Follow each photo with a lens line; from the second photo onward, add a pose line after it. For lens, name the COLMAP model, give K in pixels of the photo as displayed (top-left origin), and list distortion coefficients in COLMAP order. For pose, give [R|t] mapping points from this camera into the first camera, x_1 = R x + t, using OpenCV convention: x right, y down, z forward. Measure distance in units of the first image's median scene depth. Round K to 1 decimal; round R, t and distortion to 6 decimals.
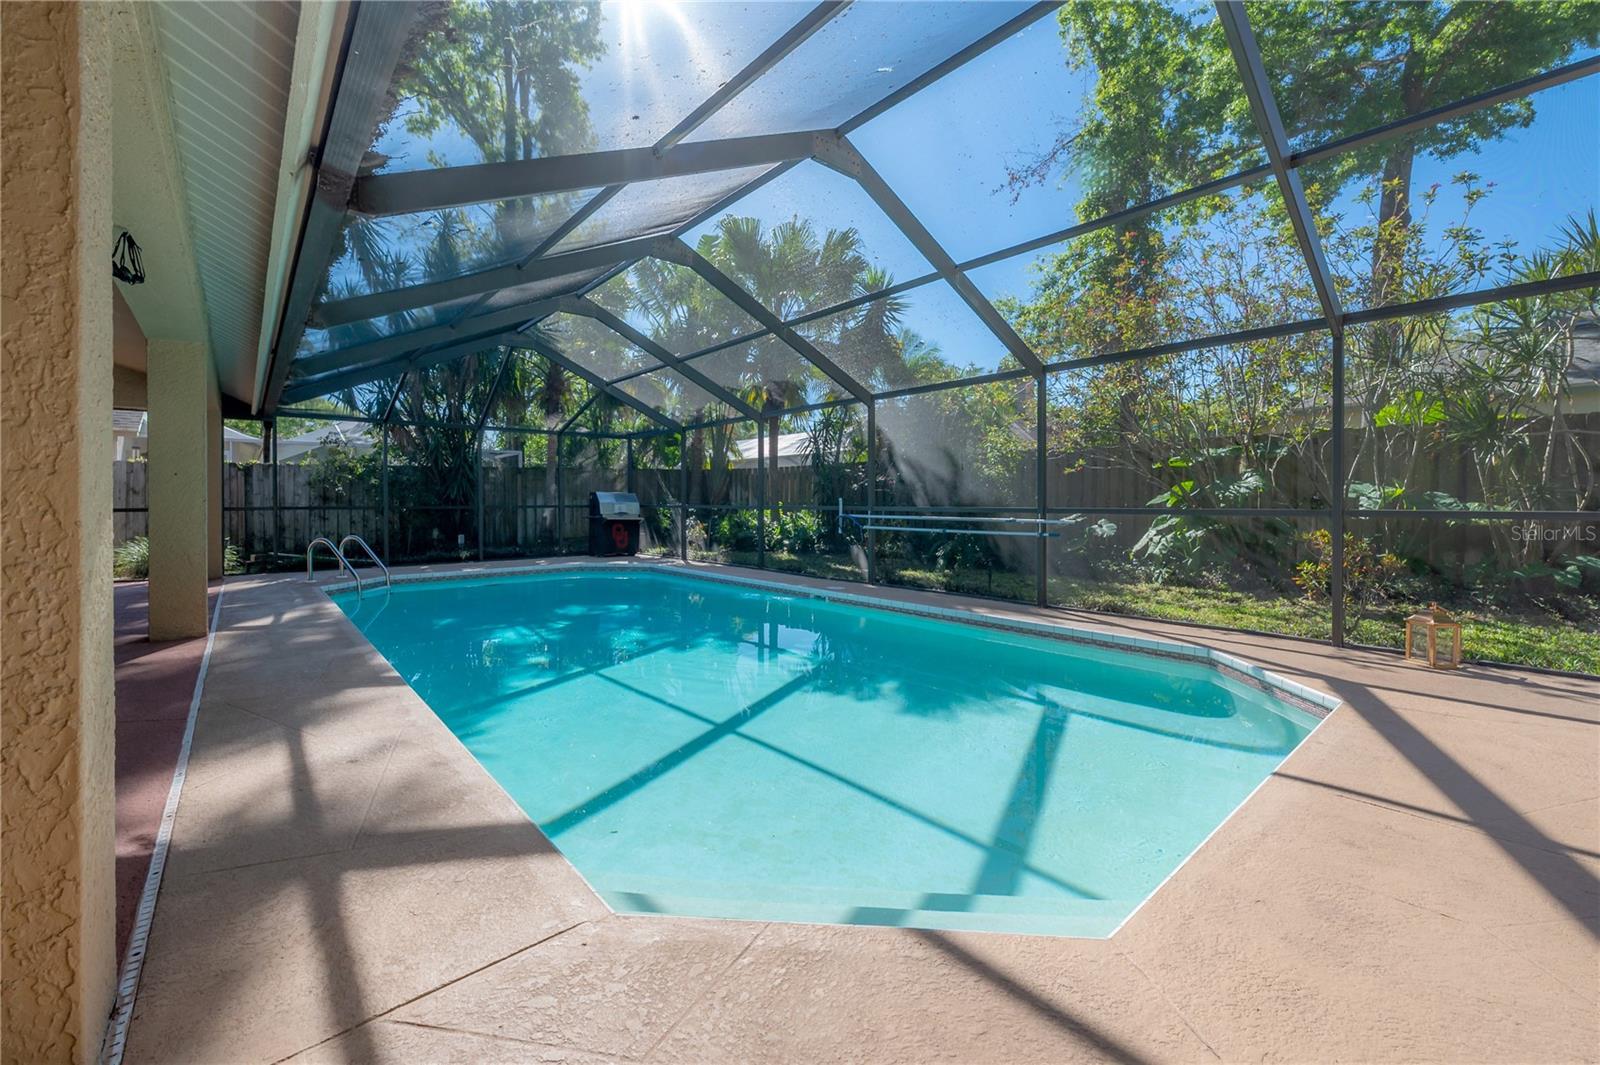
lens RADIAL K [[662.6, 0, 804.8], [0, 662.6, 509.8], [0, 0, 1]] dist [-0.002910, 0.000746]
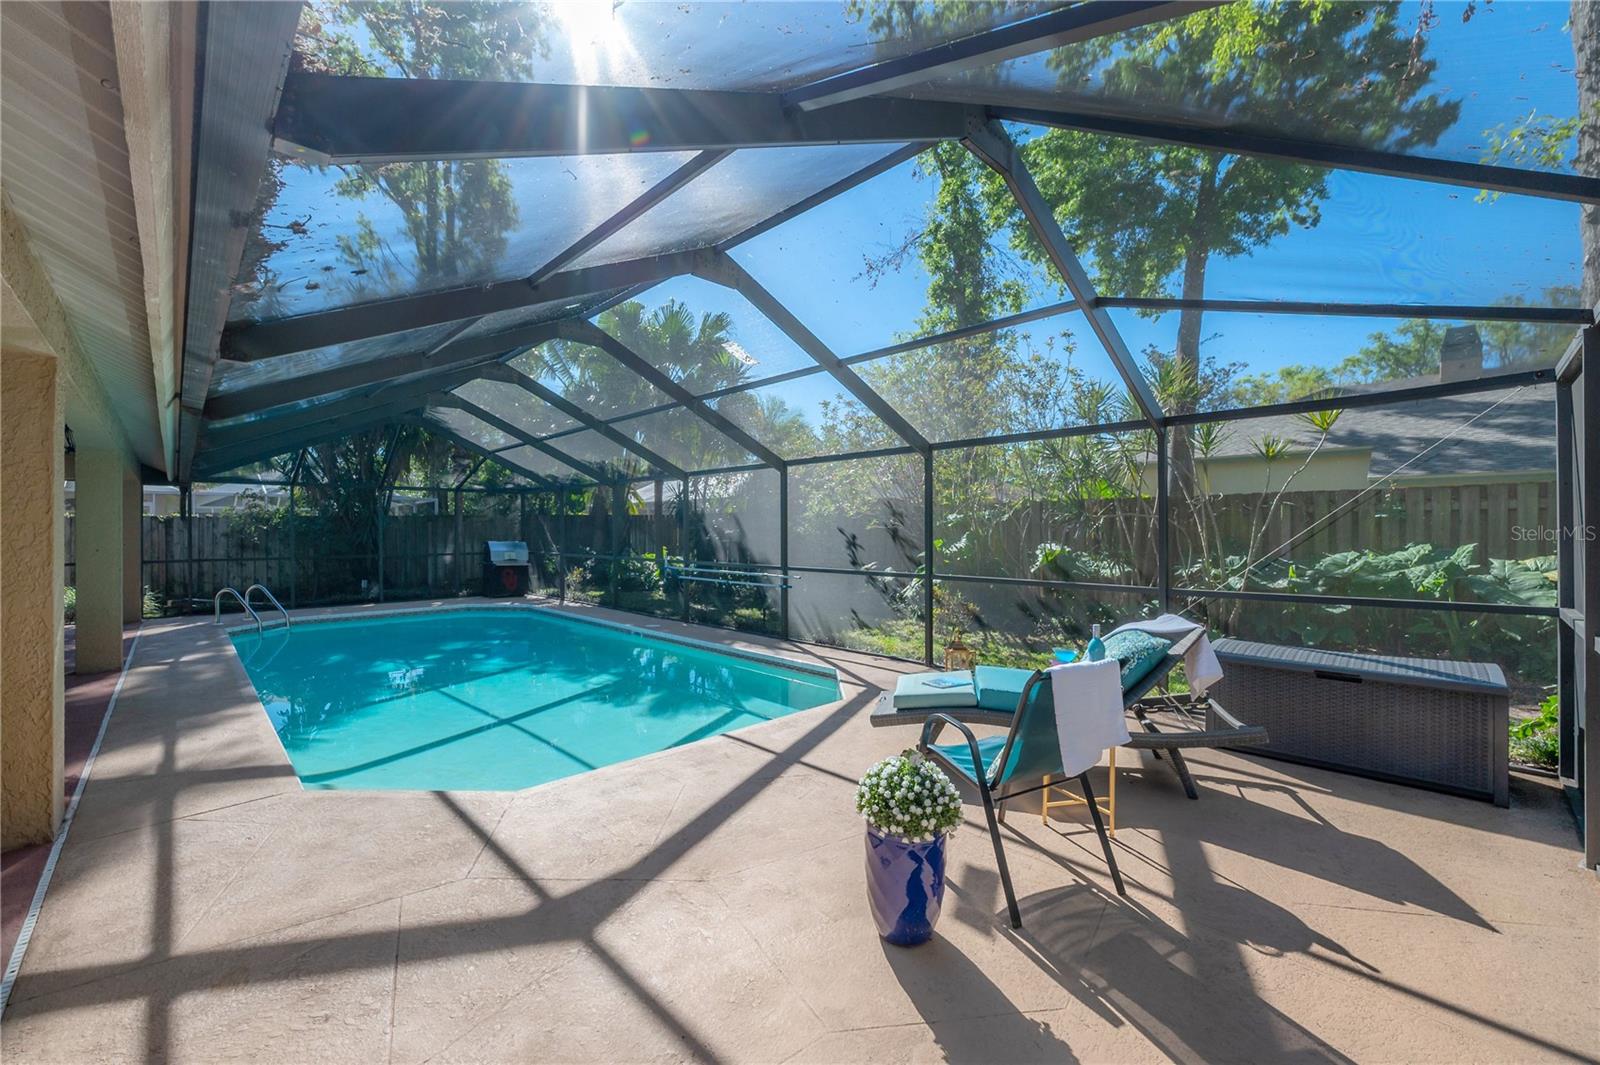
lens RADIAL K [[662.6, 0, 823.2], [0, 662.6, 533.3], [0, 0, 1]] dist [-0.002910, 0.000746]
pose [[0.997621, -0.002554, 0.068892, 0.213192], [0.002924, 0.999982, -0.005281, -0.037742], [-0.068877, 0.005469, 0.997610, -0.219557]]
